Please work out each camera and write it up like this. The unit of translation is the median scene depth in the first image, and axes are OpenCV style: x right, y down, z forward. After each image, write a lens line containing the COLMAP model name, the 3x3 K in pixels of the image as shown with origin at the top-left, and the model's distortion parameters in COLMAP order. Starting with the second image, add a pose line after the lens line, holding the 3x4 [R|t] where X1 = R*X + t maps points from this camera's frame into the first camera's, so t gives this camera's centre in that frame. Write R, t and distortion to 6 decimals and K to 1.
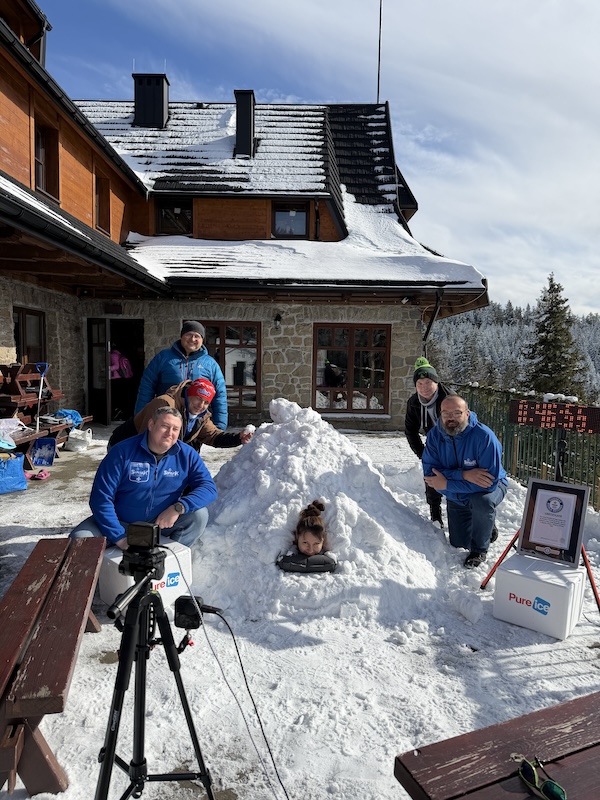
lens RADIAL K [[552.8, 0, 298.4], [0, 552.8, 400.2], [0, 0, 1]] dist [0.148524, -0.255912]
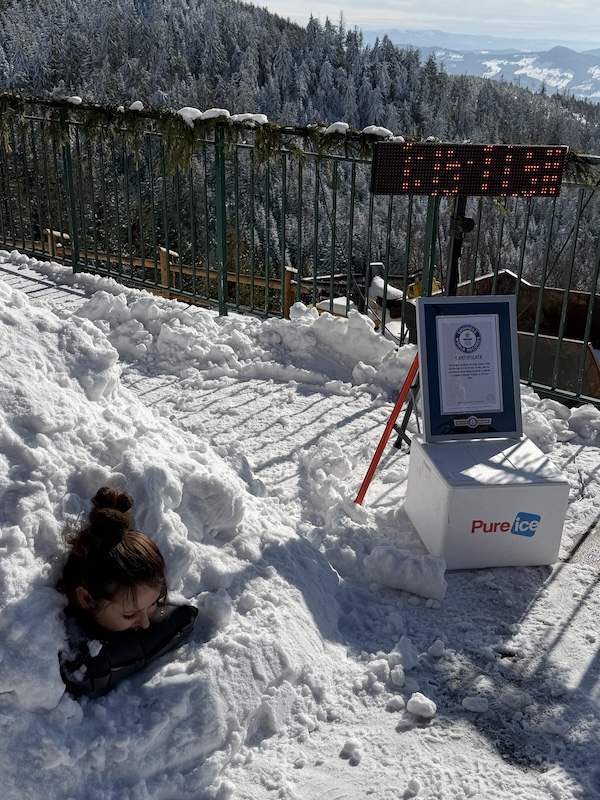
lens RADIAL K [[911.5, 0, 302.7], [0, 911.5, 402.5], [0, 0, 1]] dist [0.198661, -0.471385]
pose [[0.653029, -0.285697, 0.701378, -0.090759], [0.049477, 0.940231, 0.336924, -0.020086], [-0.755715, -0.185319, 0.628133, 0.168465]]
